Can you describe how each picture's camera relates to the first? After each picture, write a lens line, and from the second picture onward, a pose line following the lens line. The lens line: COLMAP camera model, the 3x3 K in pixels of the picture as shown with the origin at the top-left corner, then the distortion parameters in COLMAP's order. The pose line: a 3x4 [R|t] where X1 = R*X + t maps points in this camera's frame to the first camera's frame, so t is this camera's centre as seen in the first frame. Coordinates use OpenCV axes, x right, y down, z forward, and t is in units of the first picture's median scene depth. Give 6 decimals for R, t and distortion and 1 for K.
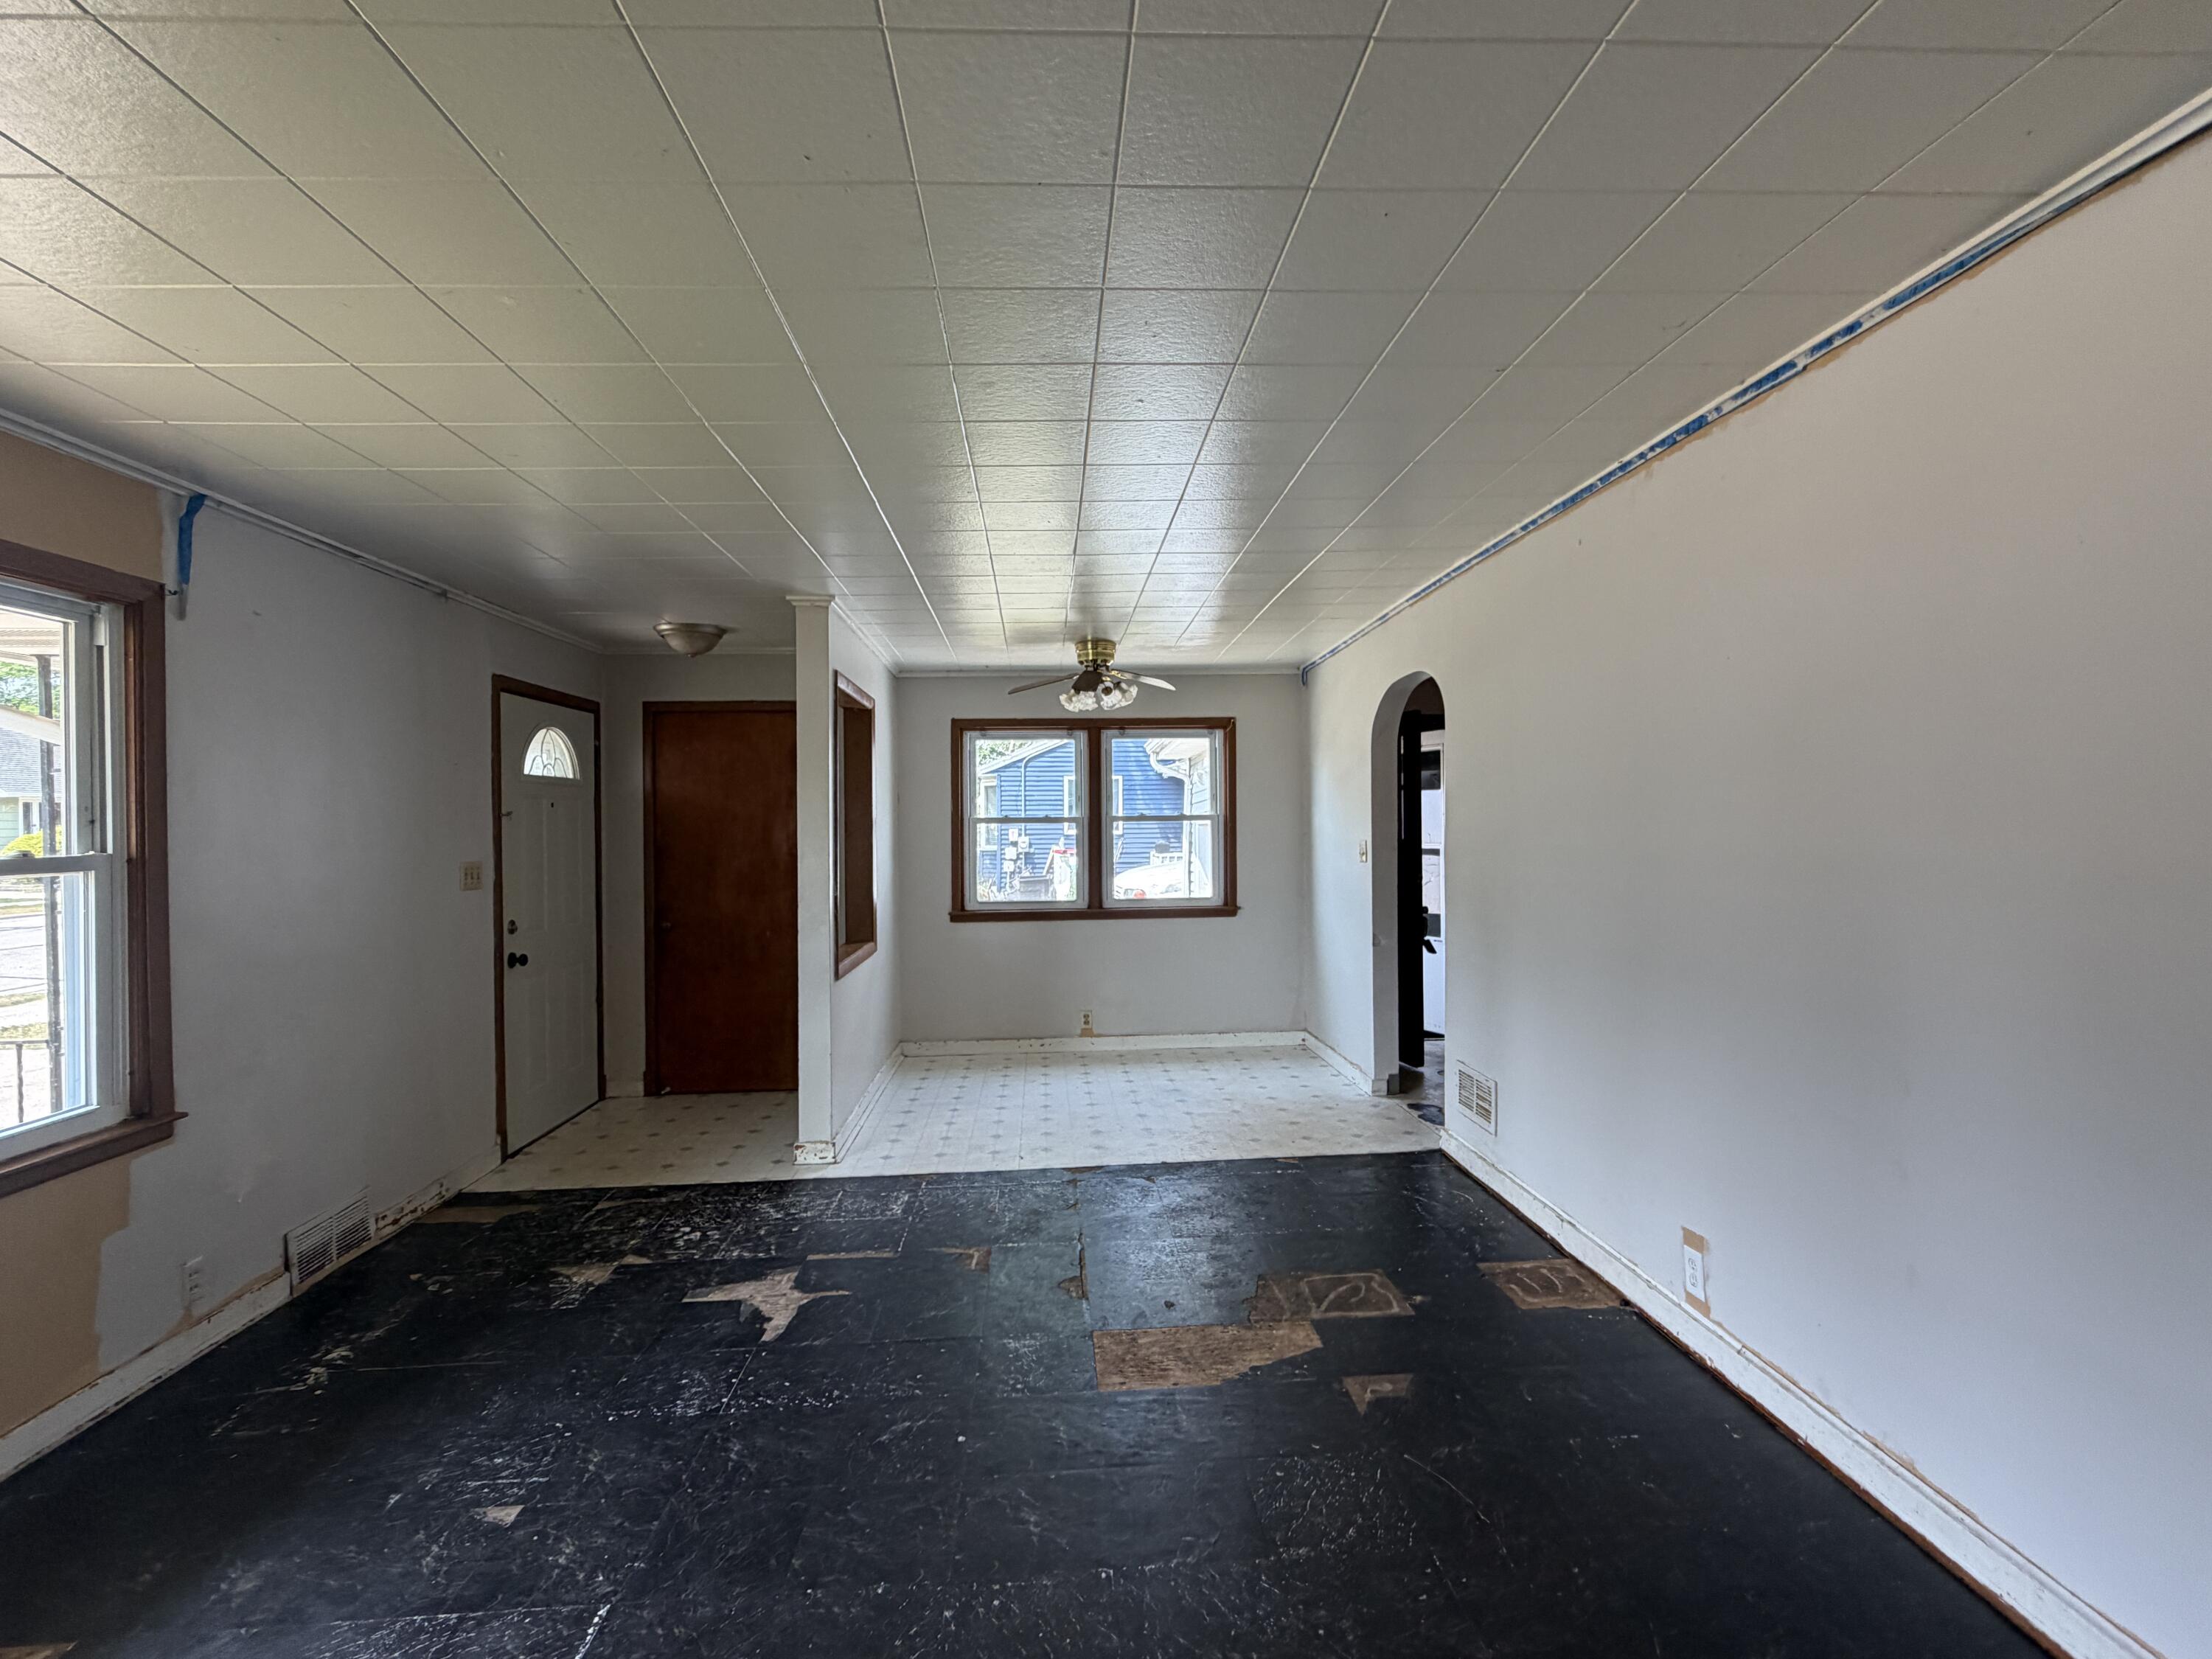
lens RADIAL K [[1024.0, 0, 1104.1], [0, 1024.0, 830.4], [0, 0, 1]] dist [-0.002286, 0.000868]
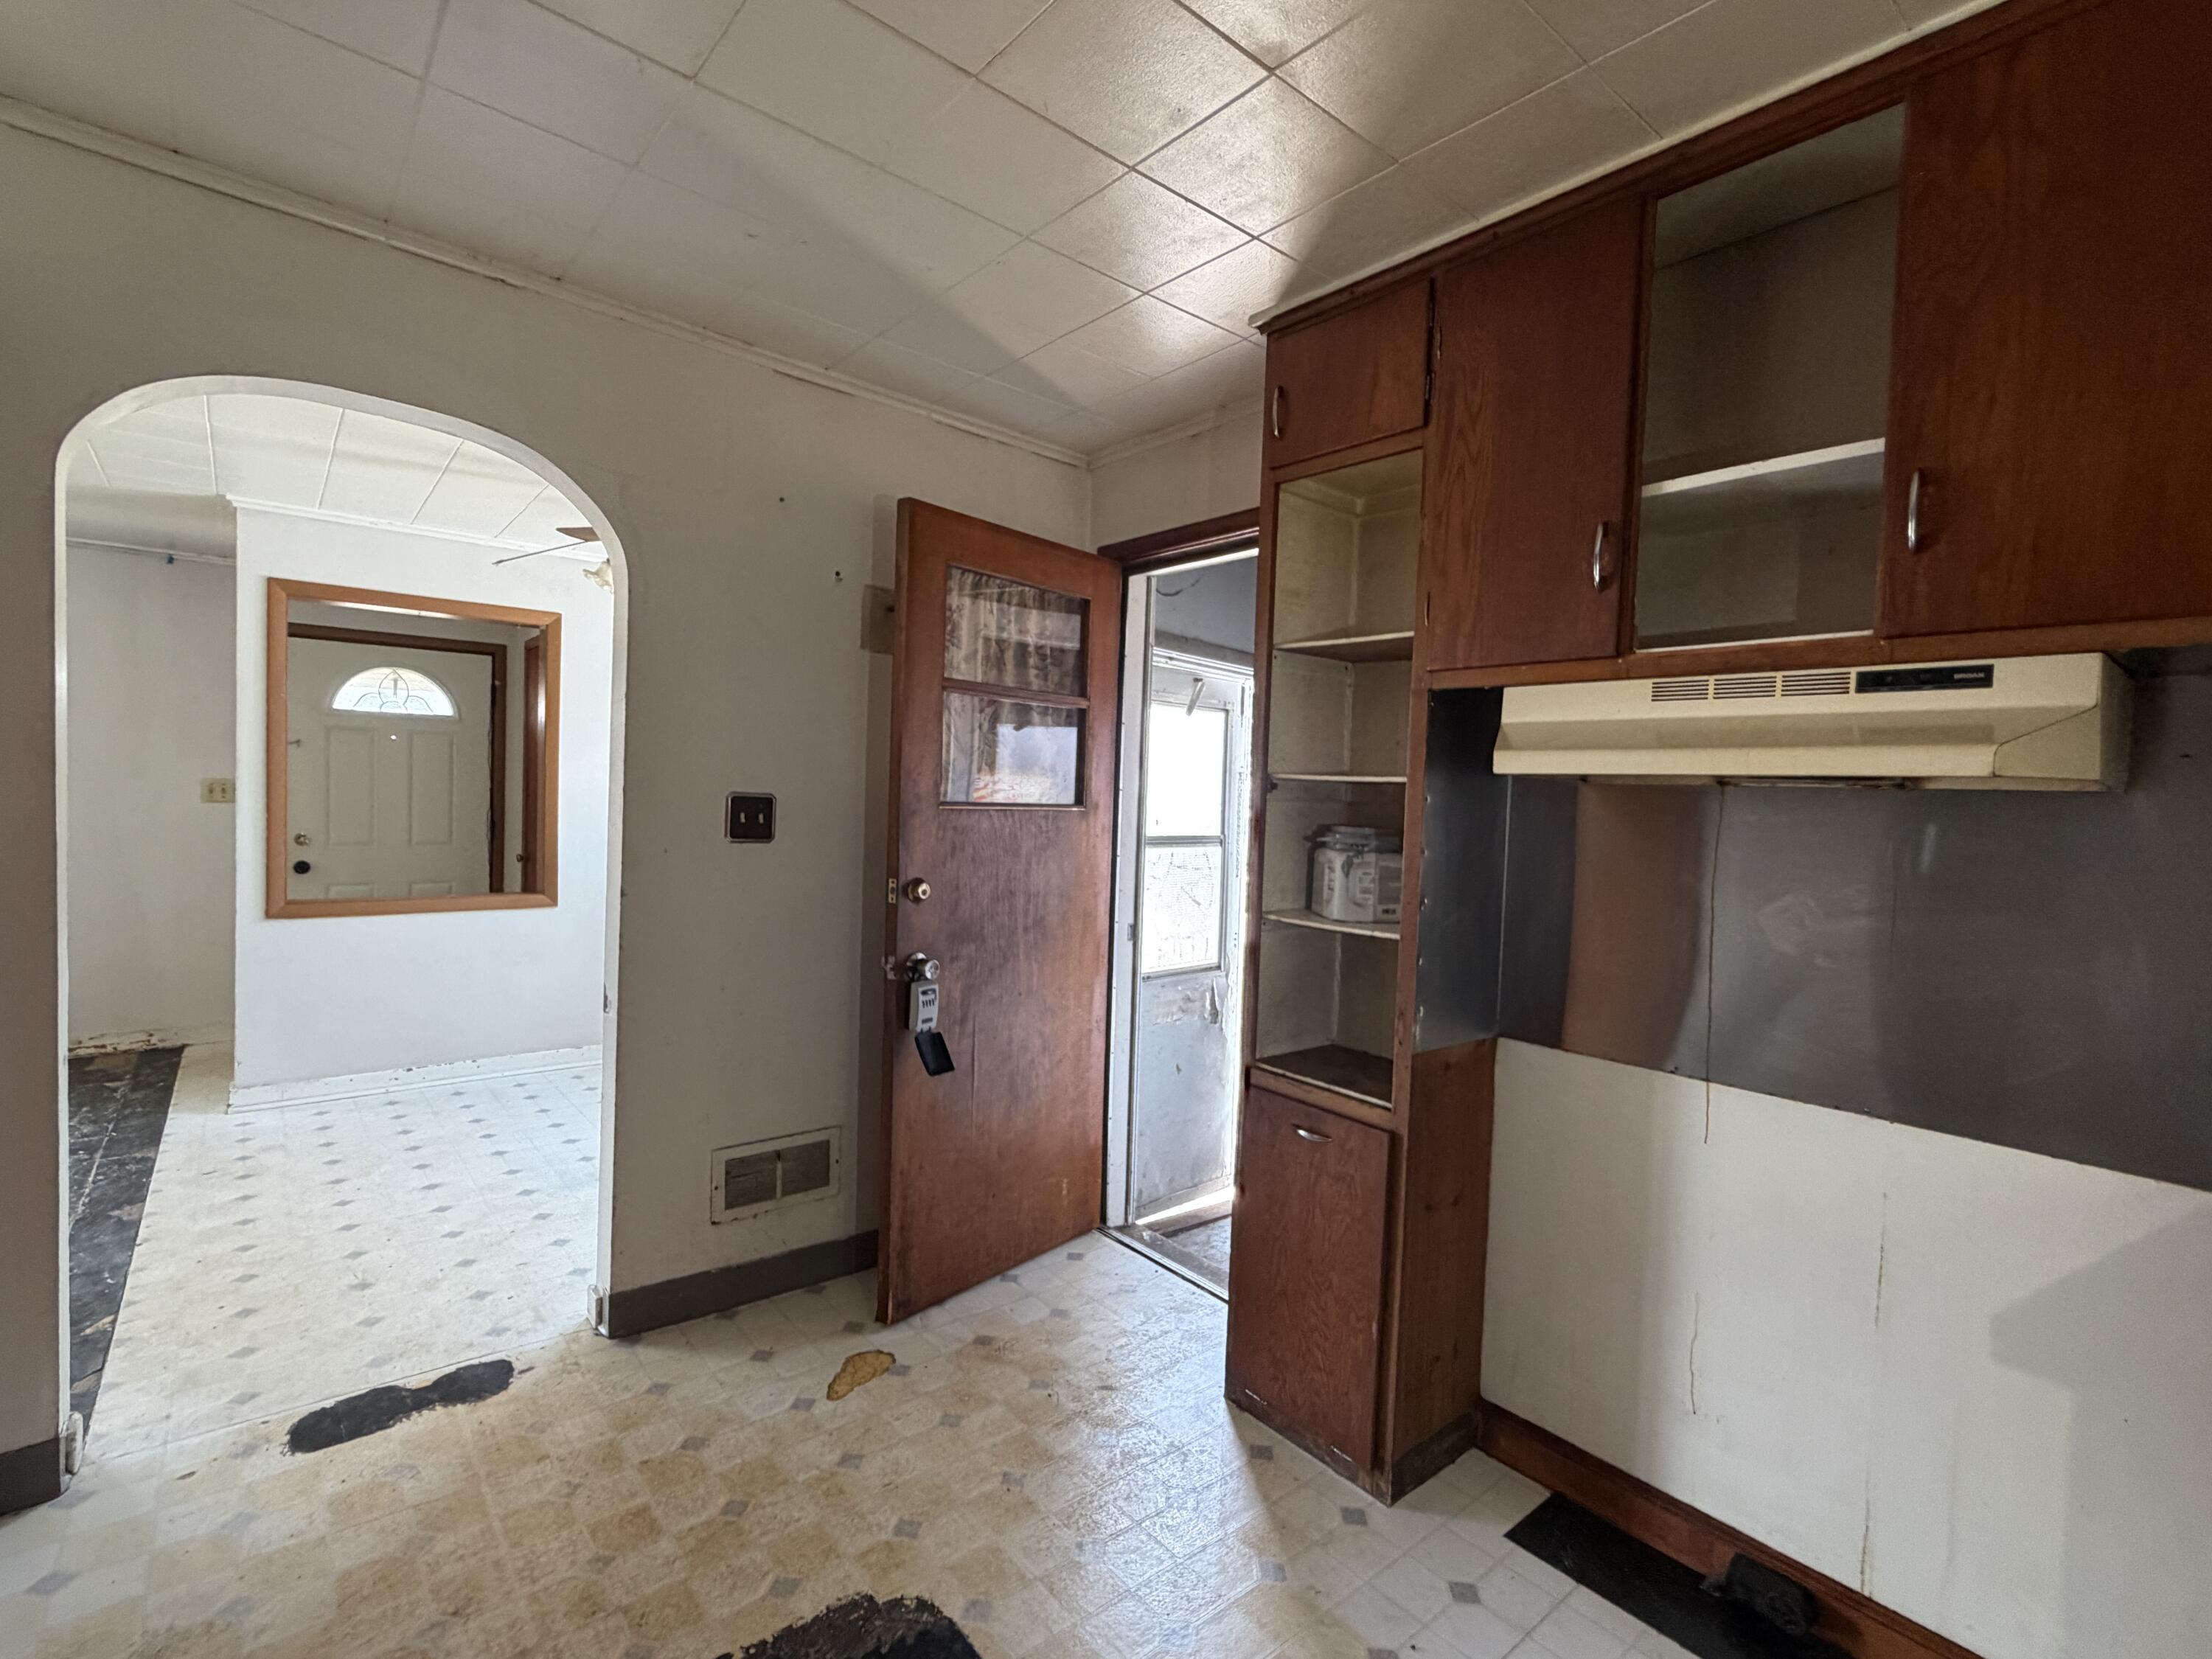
lens RADIAL K [[1024.0, 0, 1108.0], [0, 1024.0, 823.6], [0, 0, 1]] dist [-0.002286, 0.000868]
pose [[0.592745, 0.053049, -0.803642, 1.109383], [-0.039727, 0.998540, 0.036613, -0.003685], [0.804410, 0.010224, 0.593986, 1.279370]]
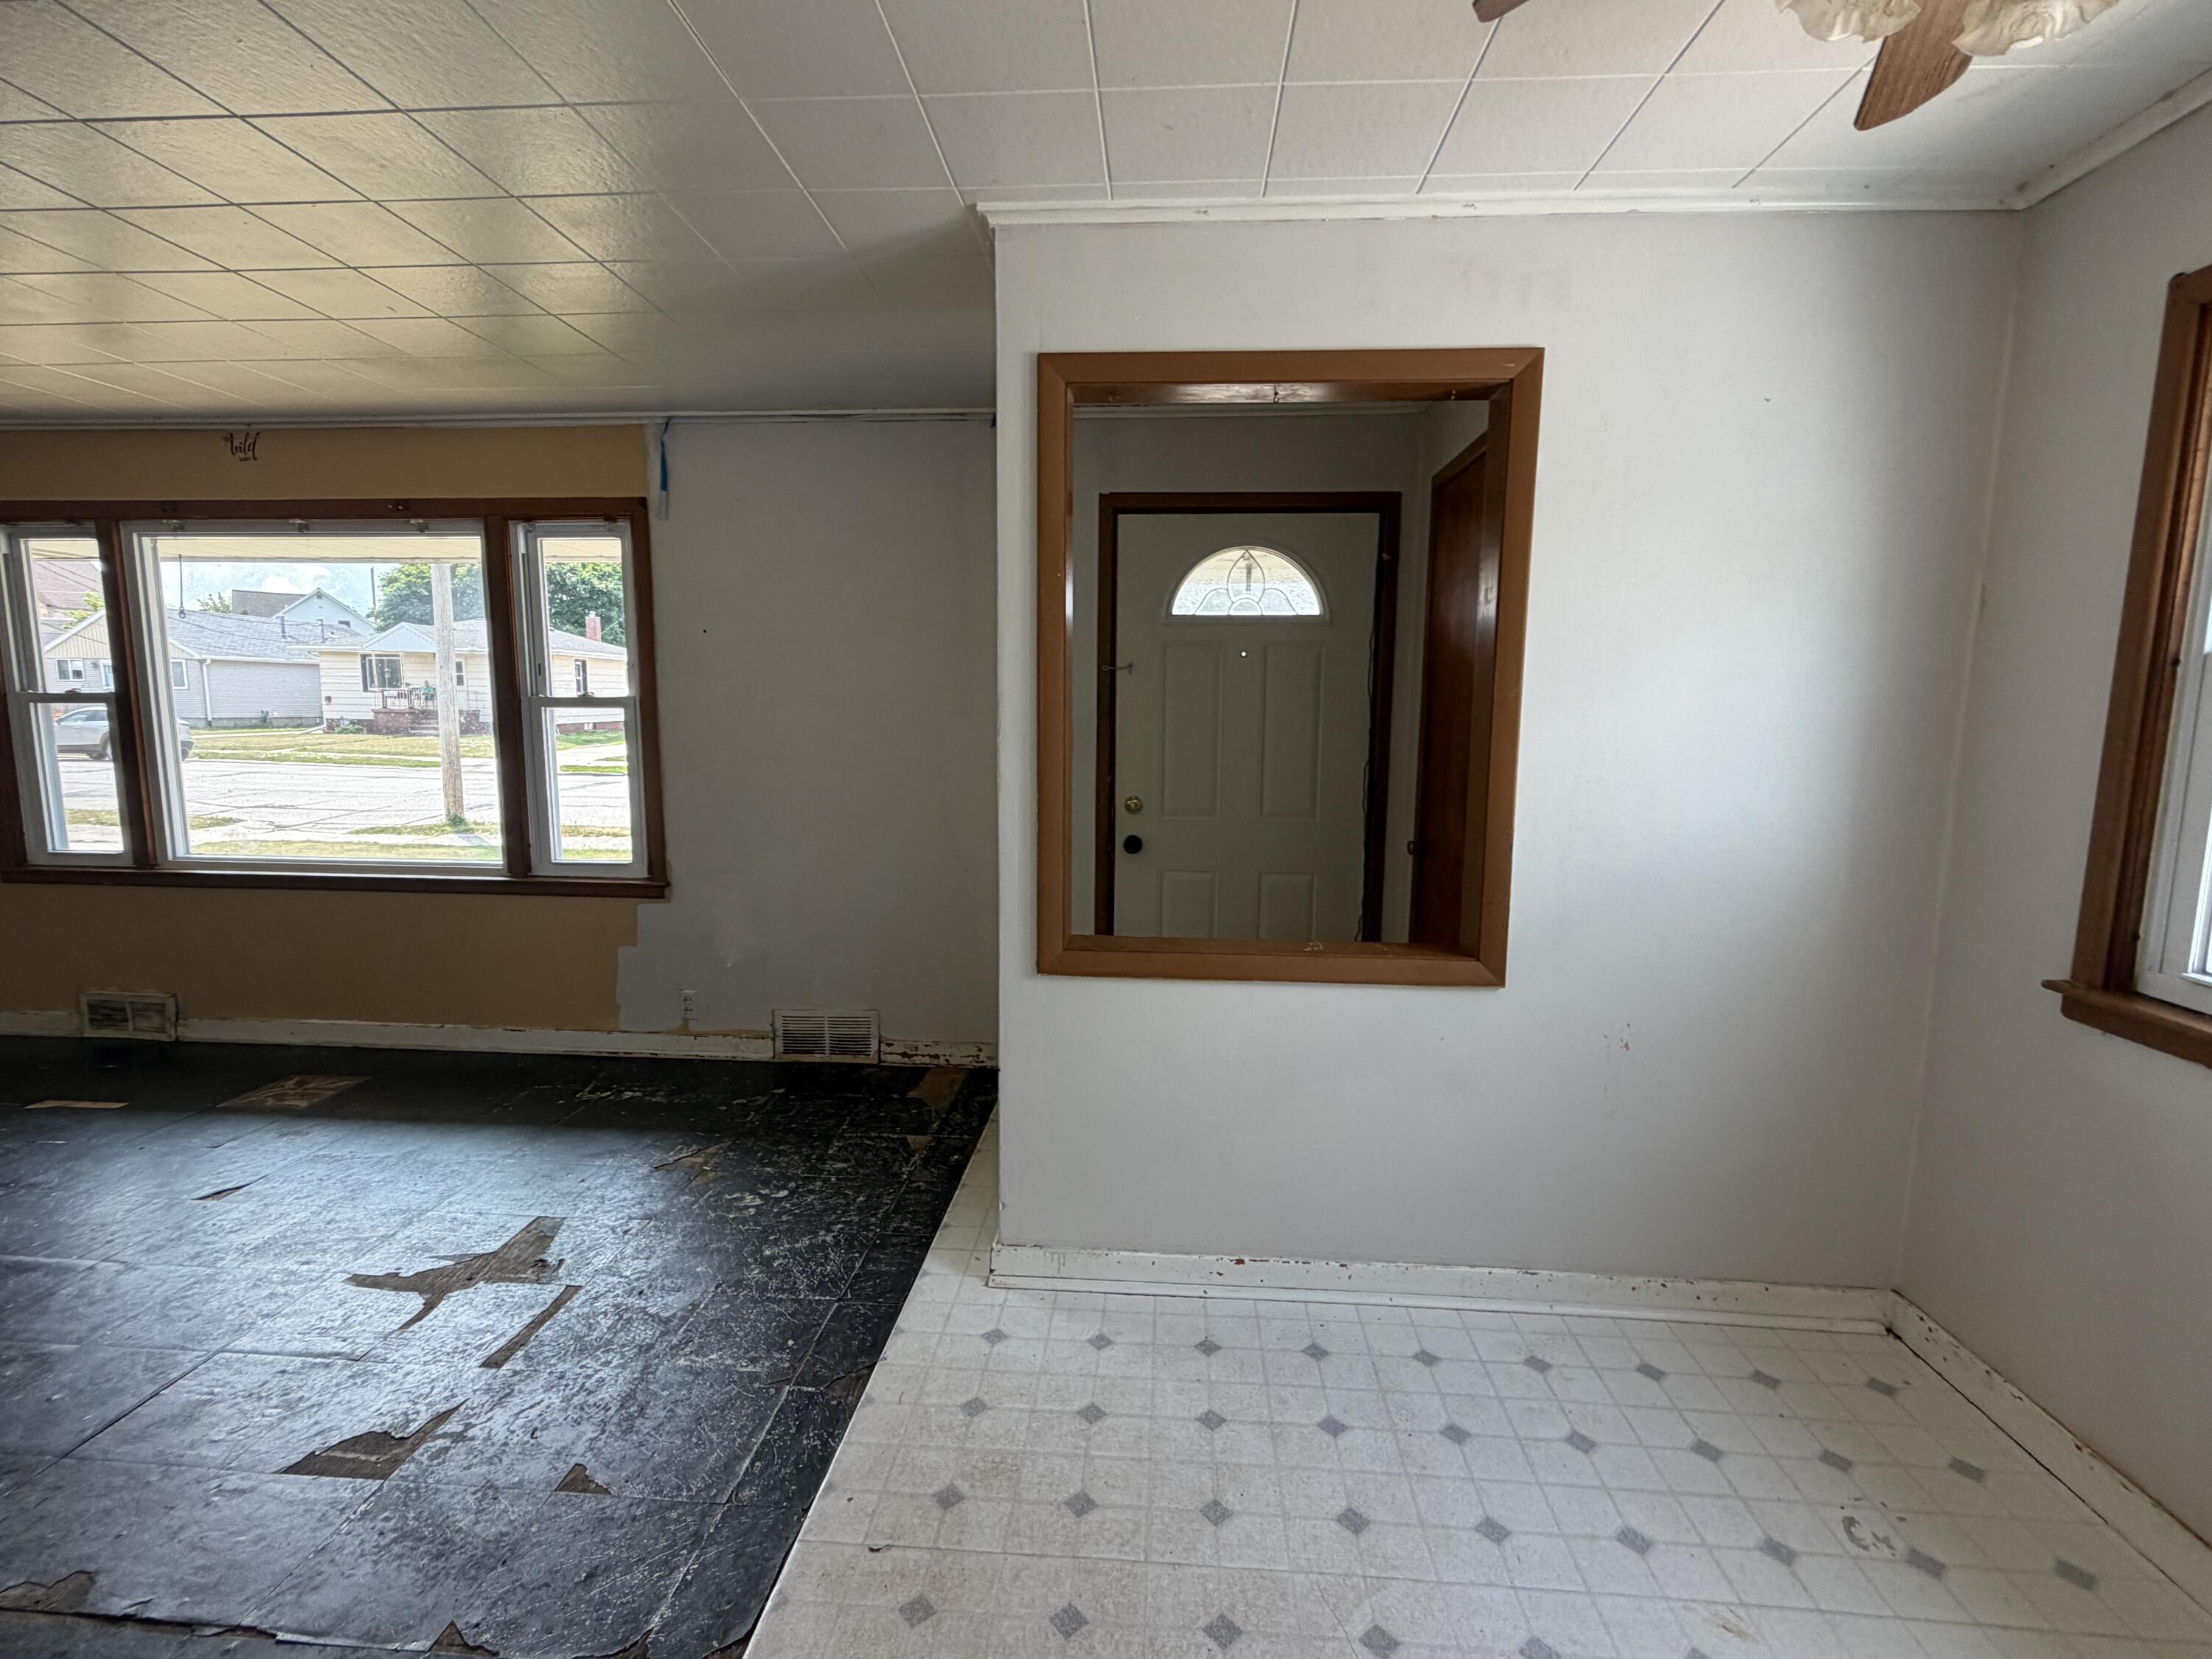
lens RADIAL K [[1024.0, 0, 1110.2], [0, 1024.0, 827.8], [0, 0, 1]] dist [-0.002286, 0.000868]
pose [[-0.126708, 0.137788, -0.982323, 0.292829], [-0.012930, 0.989992, 0.140531, -0.004225], [0.991856, 0.030508, -0.123659, 1.326002]]
